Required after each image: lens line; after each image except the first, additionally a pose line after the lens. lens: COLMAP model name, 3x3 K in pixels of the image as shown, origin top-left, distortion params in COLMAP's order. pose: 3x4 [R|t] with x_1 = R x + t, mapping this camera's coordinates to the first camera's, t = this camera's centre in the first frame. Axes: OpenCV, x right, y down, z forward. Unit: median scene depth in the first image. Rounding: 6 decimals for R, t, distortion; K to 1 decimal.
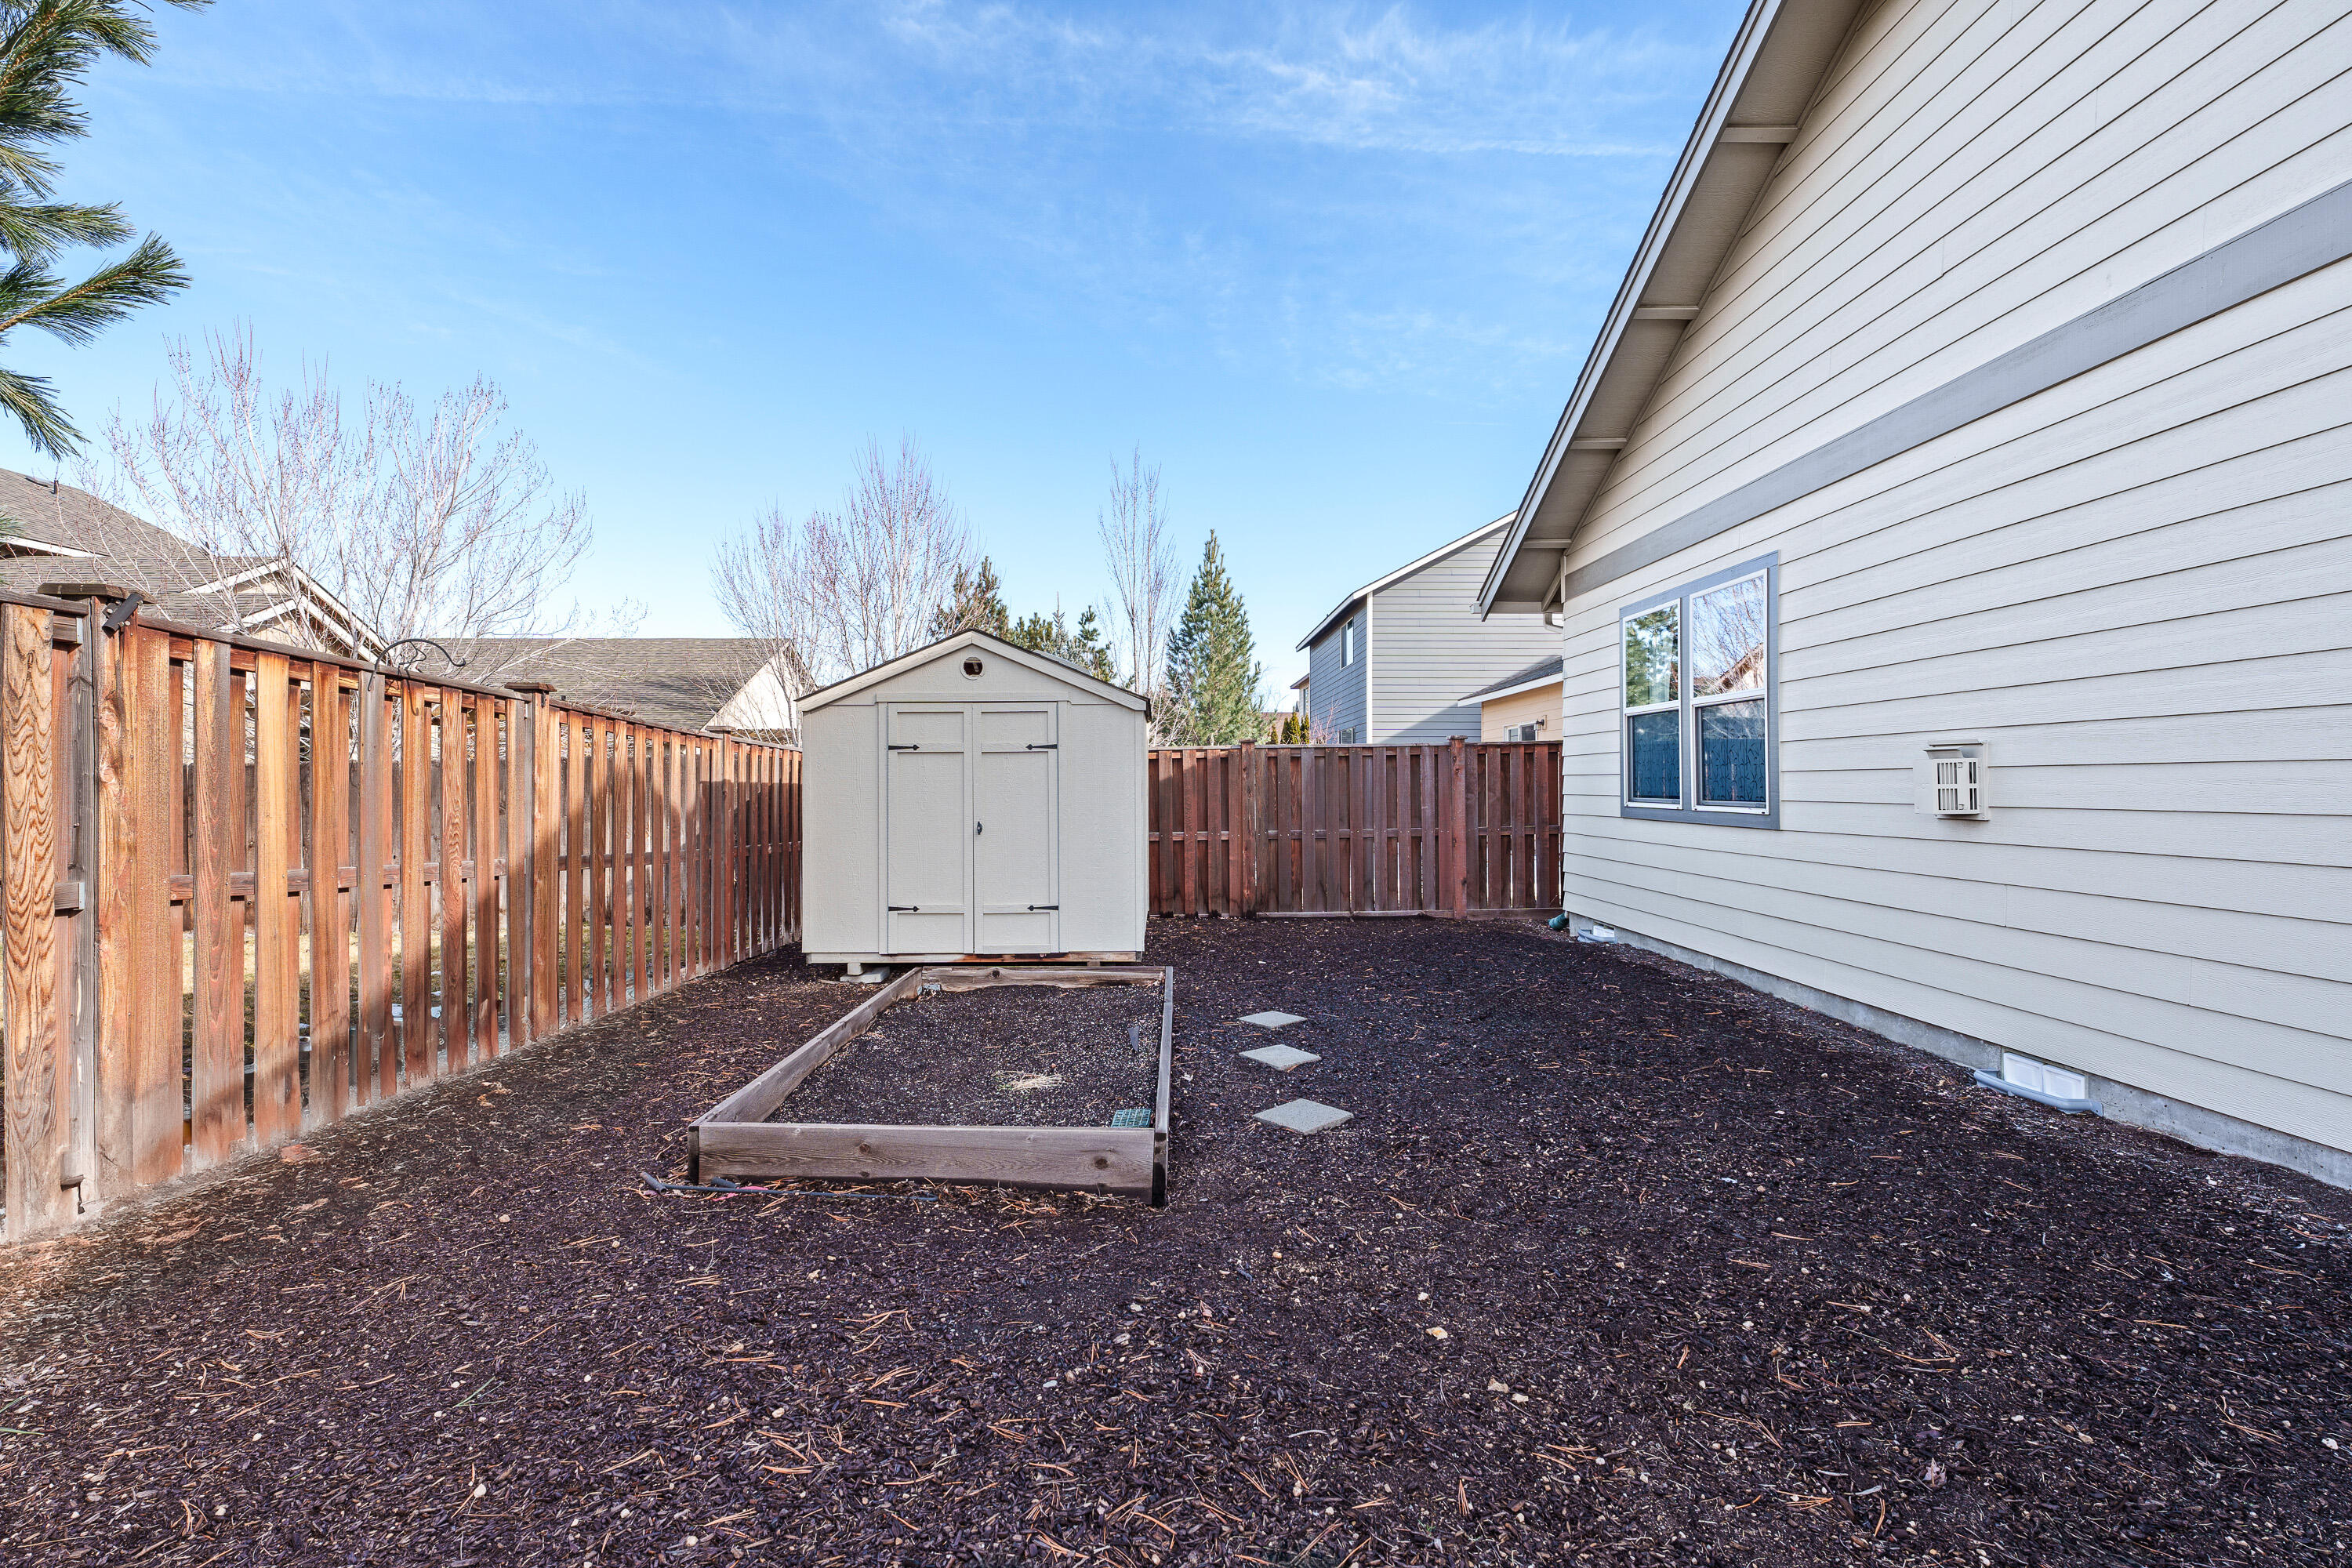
lens RADIAL K [[965.6, 0, 1115.3], [0, 965.6, 789.0], [0, 0, 1]] dist [0.008044, -0.000071]
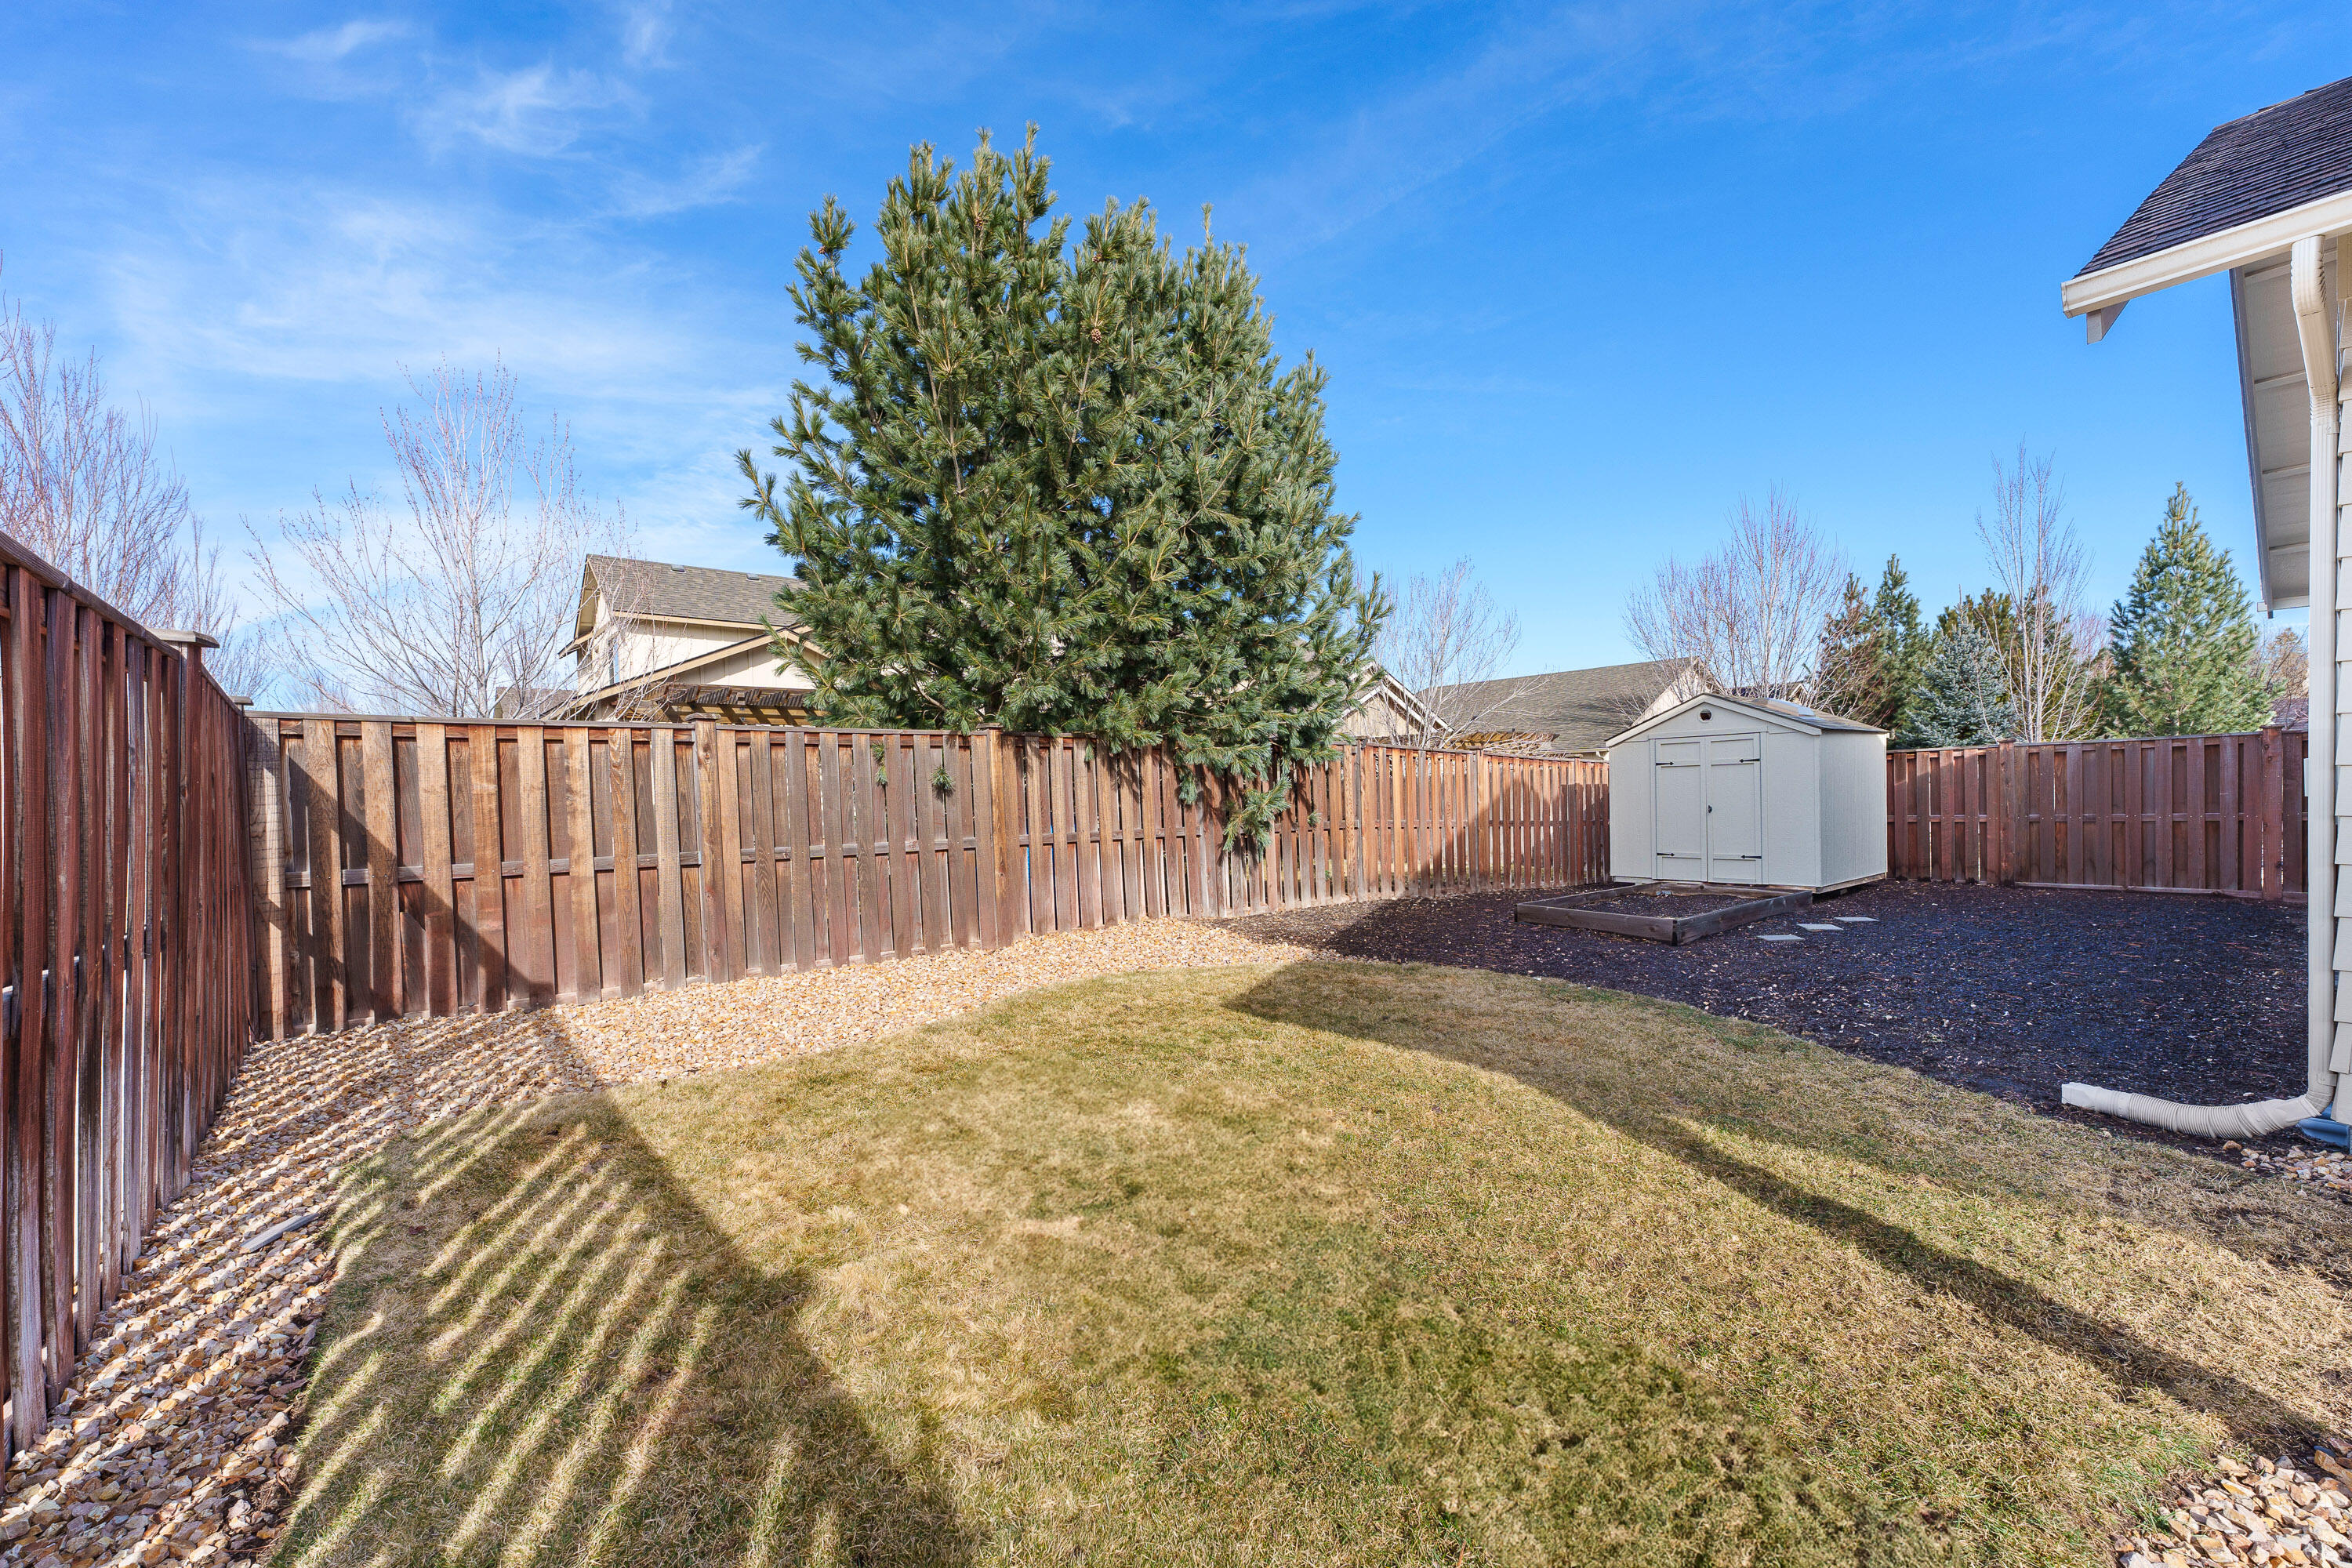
lens RADIAL K [[940.0, 0, 1179.8], [0, 940.0, 783.6], [0, 0, 1]] dist [-0.010831, -0.000199]
pose [[0.626109, -0.018326, -0.779520, 0.400146], [0.019783, 0.999775, -0.007614, -0.007483], [0.779484, -0.010654, 0.626331, -0.548118]]
